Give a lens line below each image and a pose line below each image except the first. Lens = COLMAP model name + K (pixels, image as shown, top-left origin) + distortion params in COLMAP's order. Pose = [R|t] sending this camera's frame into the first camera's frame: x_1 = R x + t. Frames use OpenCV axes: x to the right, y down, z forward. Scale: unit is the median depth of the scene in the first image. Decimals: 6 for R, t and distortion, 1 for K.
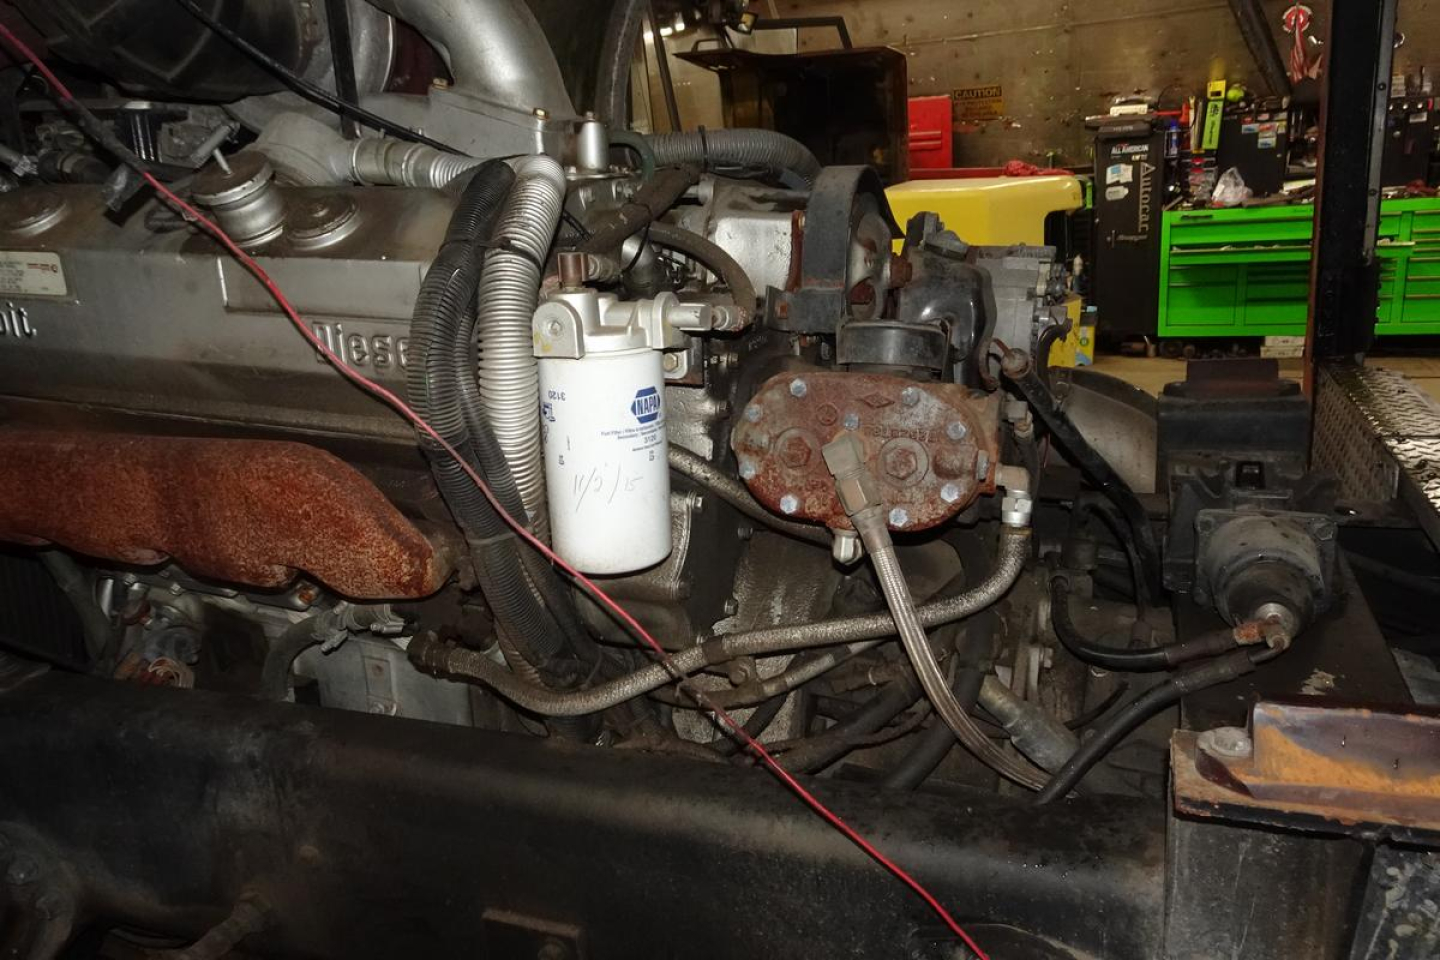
lens RADIAL K [[1051.3, 0, 720.9], [0, 1051.3, 479.8], [0, 0, 1]] dist [0.004692, 0.008253]
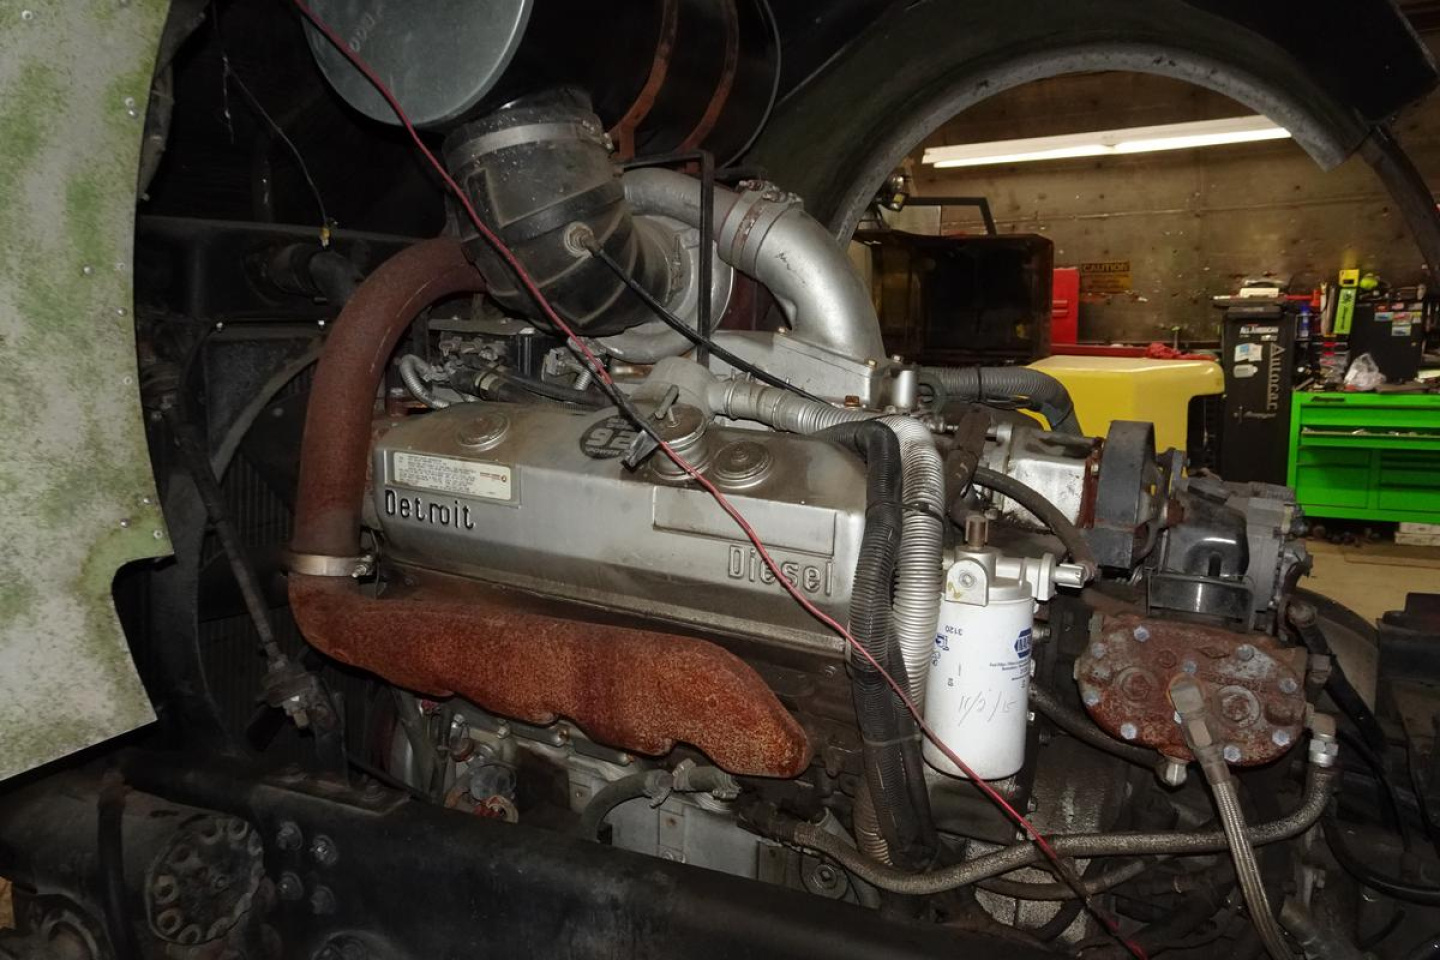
lens RADIAL K [[1051.3, 0, 720.5], [0, 1051.3, 478.1], [0, 0, 1]] dist [0.004692, 0.008253]
pose [[0.994222, 0.066924, -0.083922, -0.255072], [-0.076851, 0.989642, -0.121252, -0.065372], [0.074938, 0.127001, 0.989068, -0.200998]]
